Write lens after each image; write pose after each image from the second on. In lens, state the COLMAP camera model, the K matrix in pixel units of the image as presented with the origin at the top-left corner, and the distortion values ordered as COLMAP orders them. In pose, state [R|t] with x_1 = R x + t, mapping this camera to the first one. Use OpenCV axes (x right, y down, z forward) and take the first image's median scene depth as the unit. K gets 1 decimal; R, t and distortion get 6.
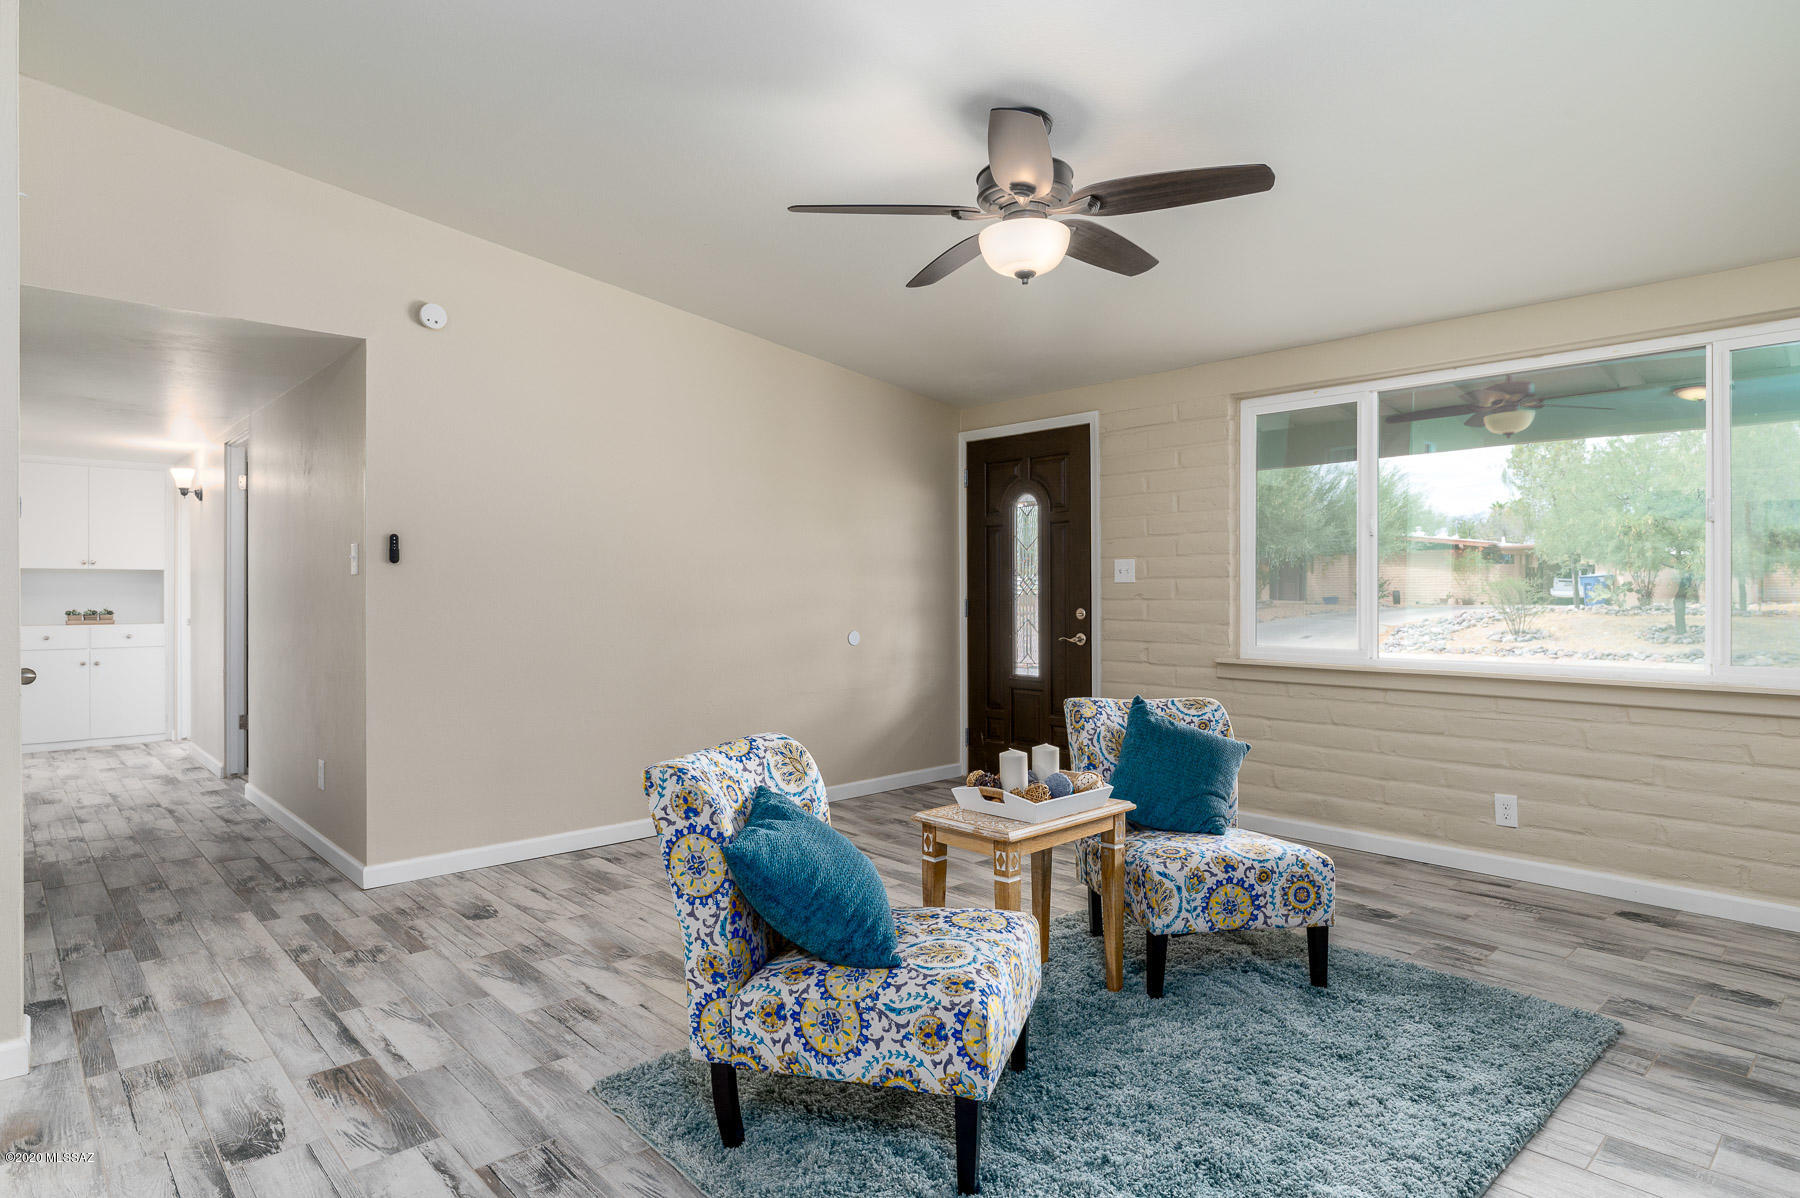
lens RADIAL K [[985.3, 0, 905.1], [0, 985.3, 598.3], [0, 0, 1]] dist [-0.003770, -0.001202]
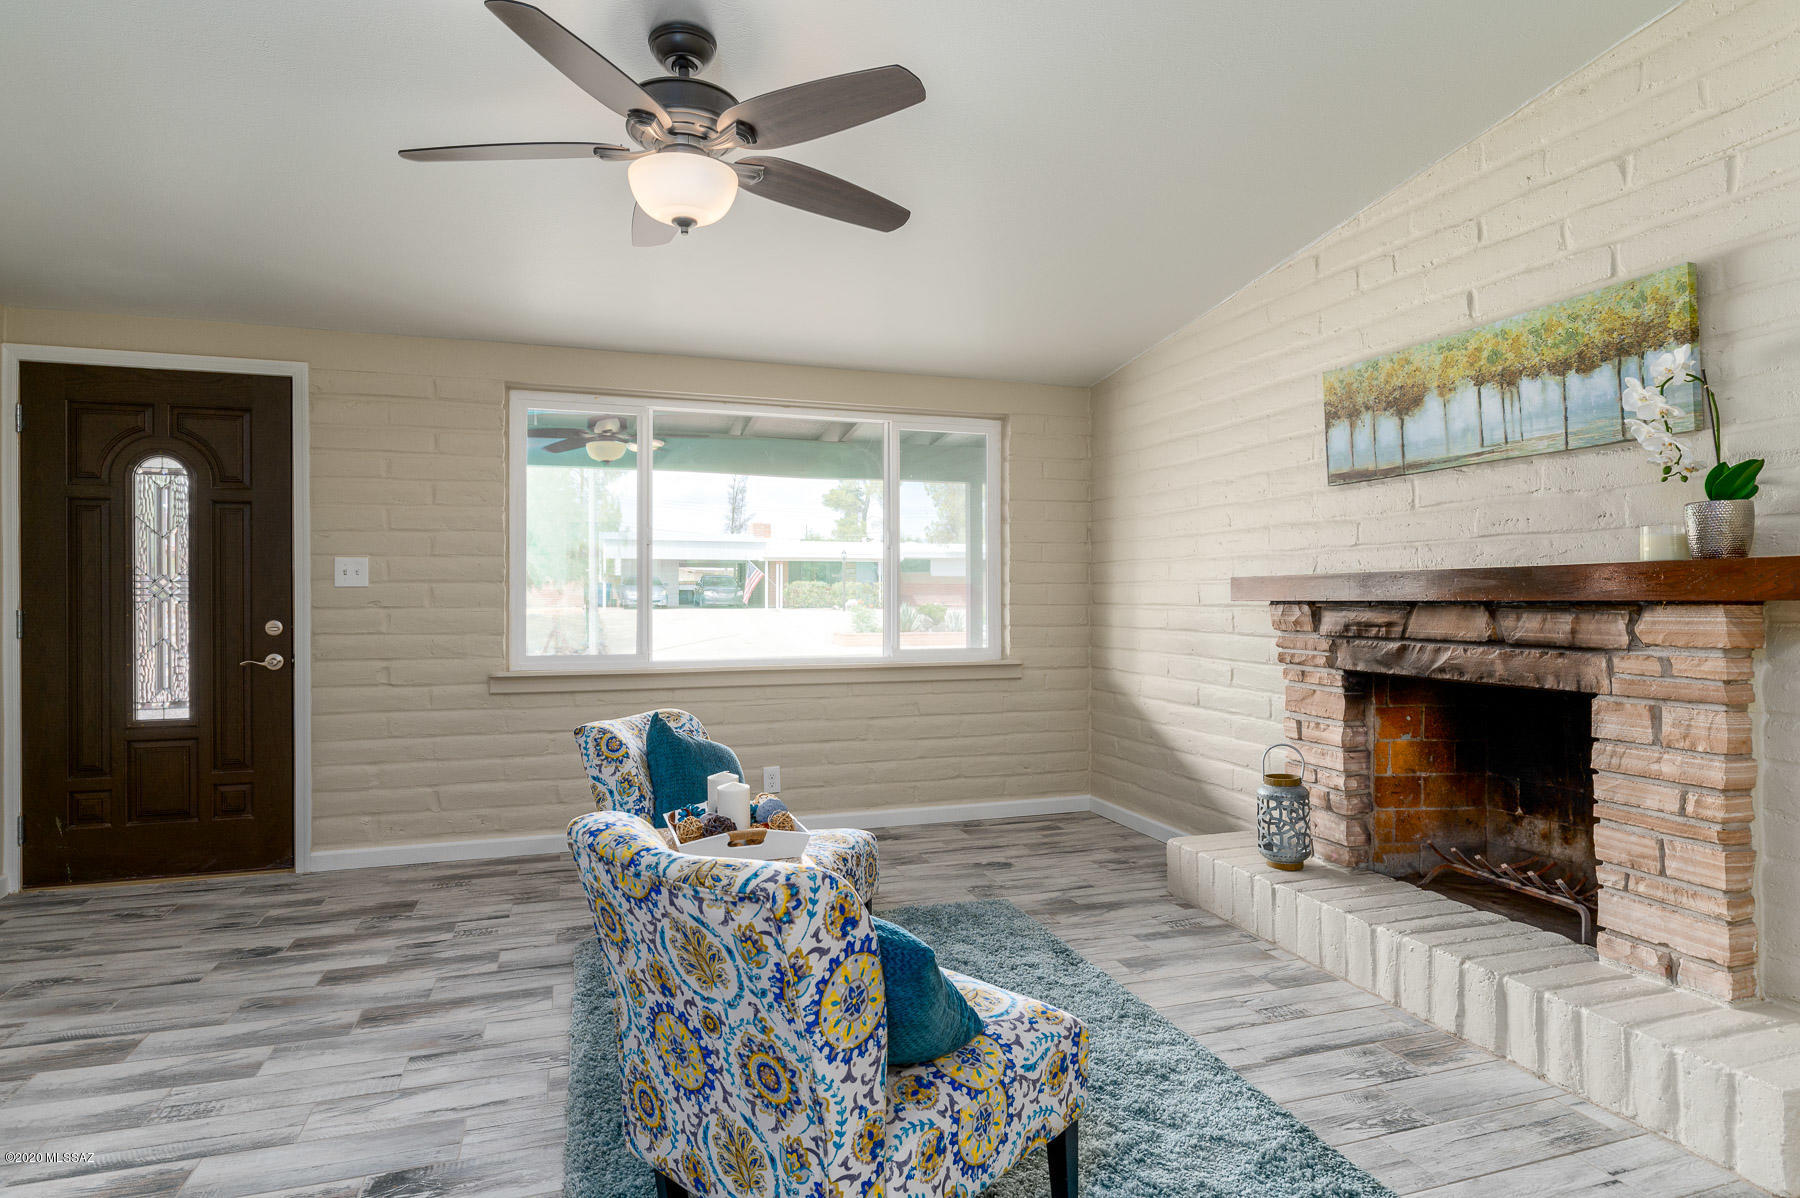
lens RADIAL K [[985.3, 0, 899.9], [0, 985.3, 600.3], [0, 0, 1]] dist [-0.003770, -0.001202]
pose [[0.421031, -0.002643, 0.907043, -0.756030], [0.007620, 0.999971, -0.000623, -0.003020], [-0.907014, 0.007174, 0.421039, 0.638288]]
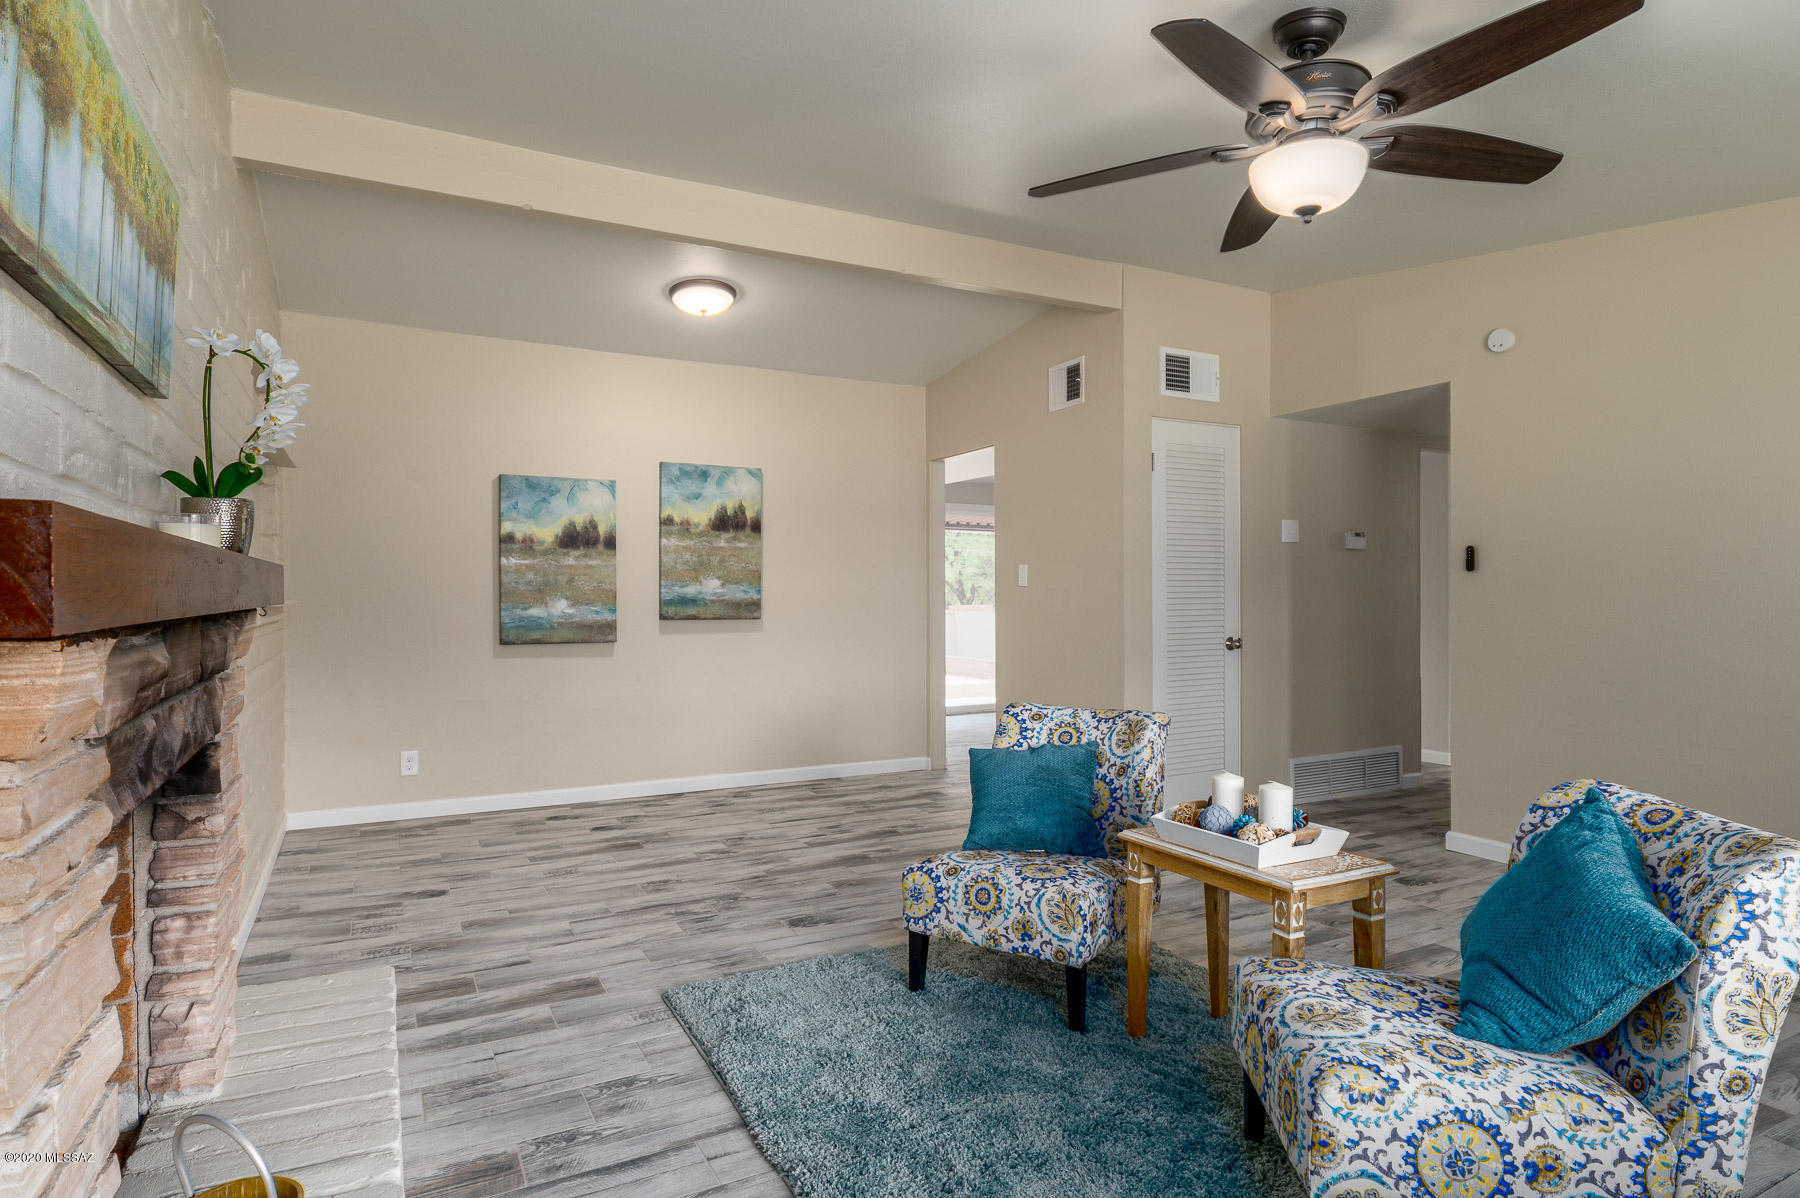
lens RADIAL K [[985.3, 0, 901.5], [0, 985.3, 593.6], [0, 0, 1]] dist [-0.003770, -0.001202]
pose [[-0.256865, -0.001619, -0.966446, 1.336044], [-0.005488, 0.999985, -0.000217, -0.011300], [0.966432, 0.005249, -0.256870, 1.184561]]
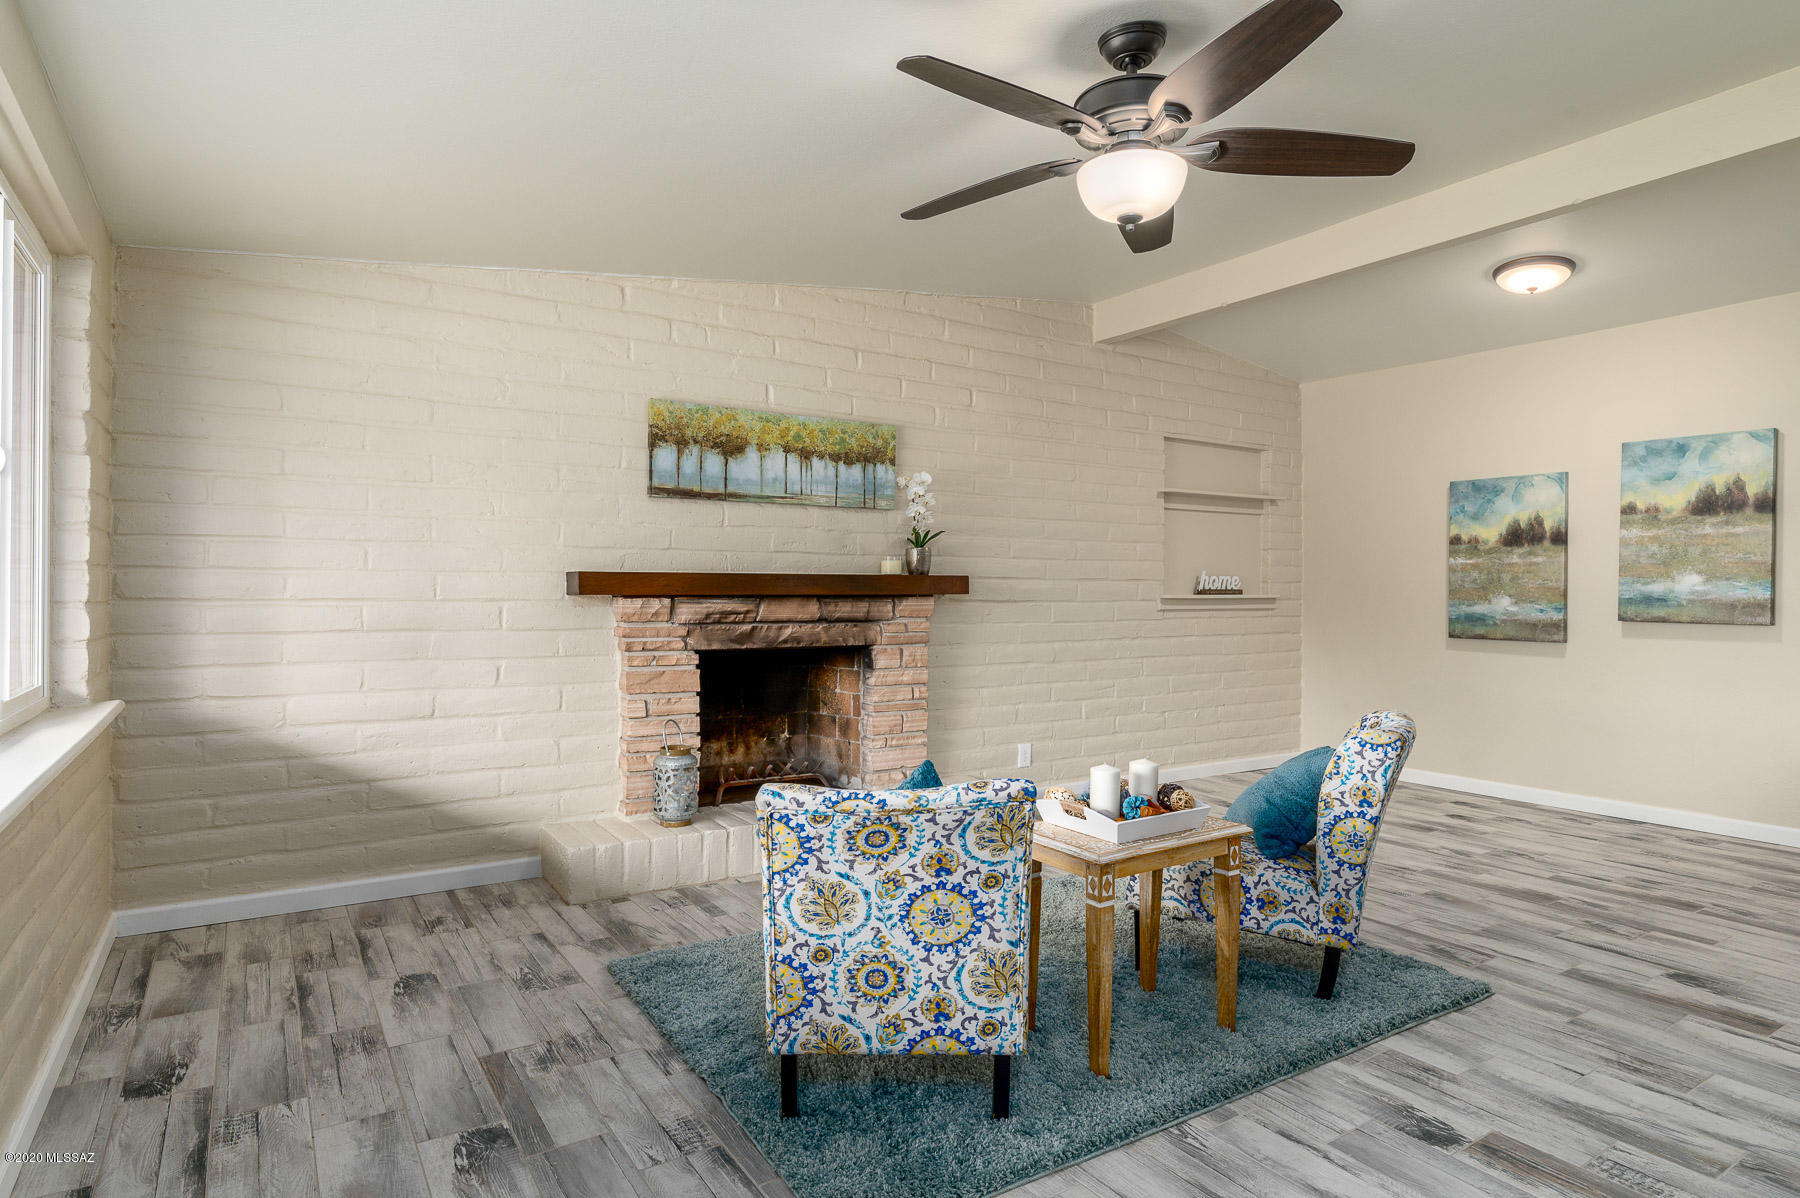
lens RADIAL K [[985.3, 0, 902.8], [0, 985.3, 596.8], [0, 0, 1]] dist [-0.003770, -0.001202]
pose [[-0.984986, -0.006140, 0.172525, 0.222677], [-0.003831, 0.999899, 0.013714, -0.021351], [-0.172592, 0.012847, -0.984910, 2.494603]]
